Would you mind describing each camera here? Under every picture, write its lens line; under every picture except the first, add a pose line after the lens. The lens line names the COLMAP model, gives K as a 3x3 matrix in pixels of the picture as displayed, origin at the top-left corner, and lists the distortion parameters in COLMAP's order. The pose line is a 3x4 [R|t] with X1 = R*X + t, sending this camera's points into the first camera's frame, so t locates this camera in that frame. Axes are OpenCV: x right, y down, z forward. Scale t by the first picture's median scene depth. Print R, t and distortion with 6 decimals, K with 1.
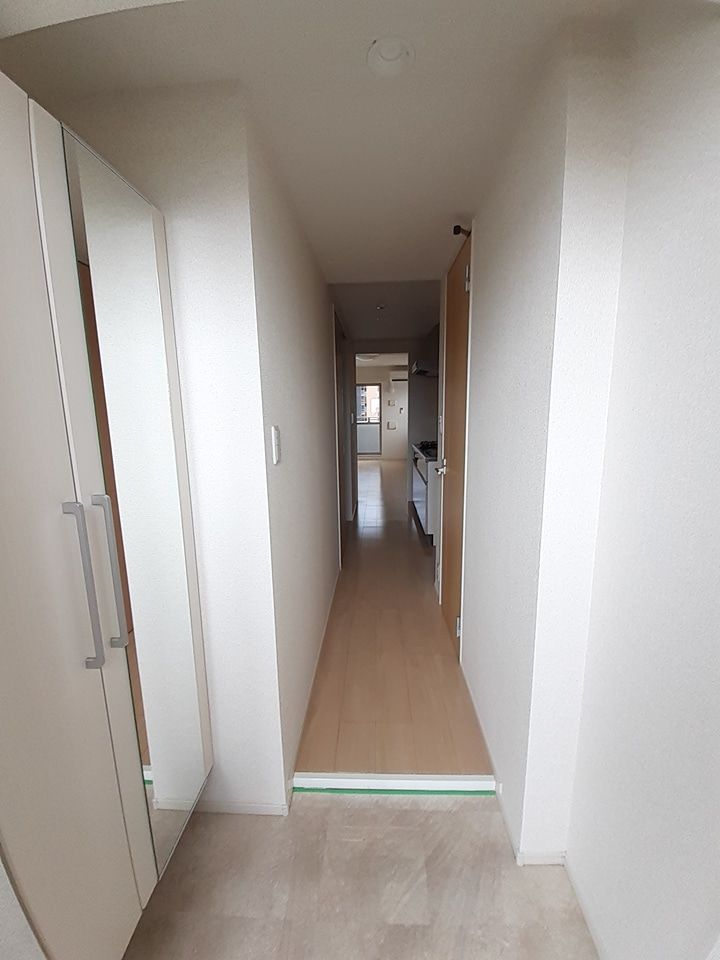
lens RADIAL K [[384.3, 0, 364.3], [0, 384.3, 476.0], [0, 0, 1]] dist [0.001075, 0.000006]
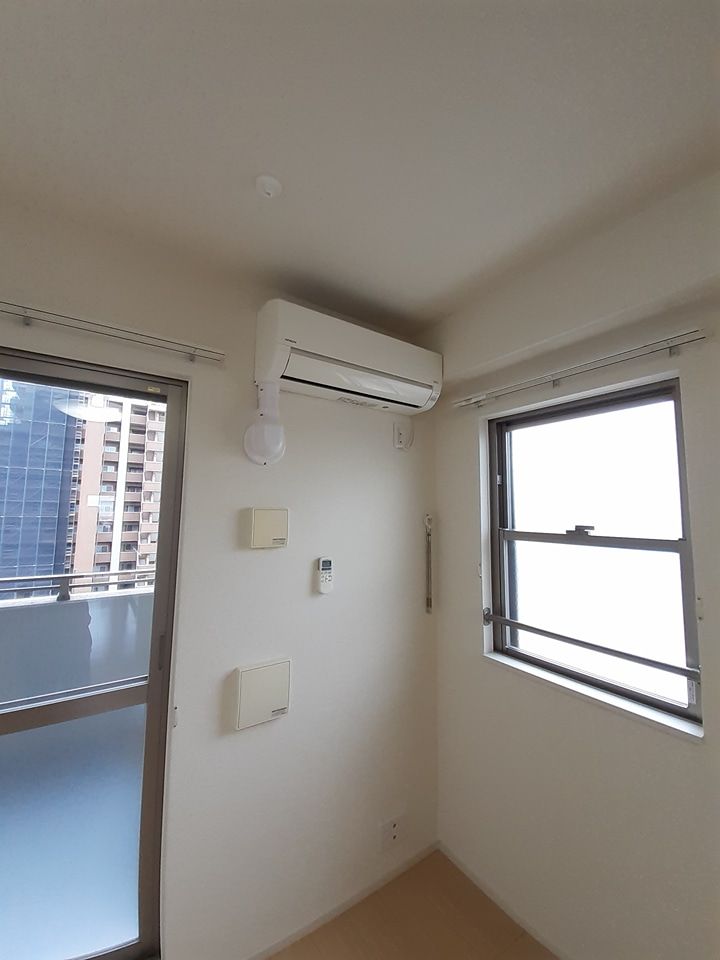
lens RADIAL K [[384.3, 0, 364.3], [0, 384.3, 476.0], [0, 0, 1]] dist [0.001075, 0.000006]
pose [[0.801165, 0.084394, 0.592463, 0.016798], [0.073740, 0.968540, -0.237680, -0.171245], [-0.593883, 0.234109, 0.769737, 0.862758]]
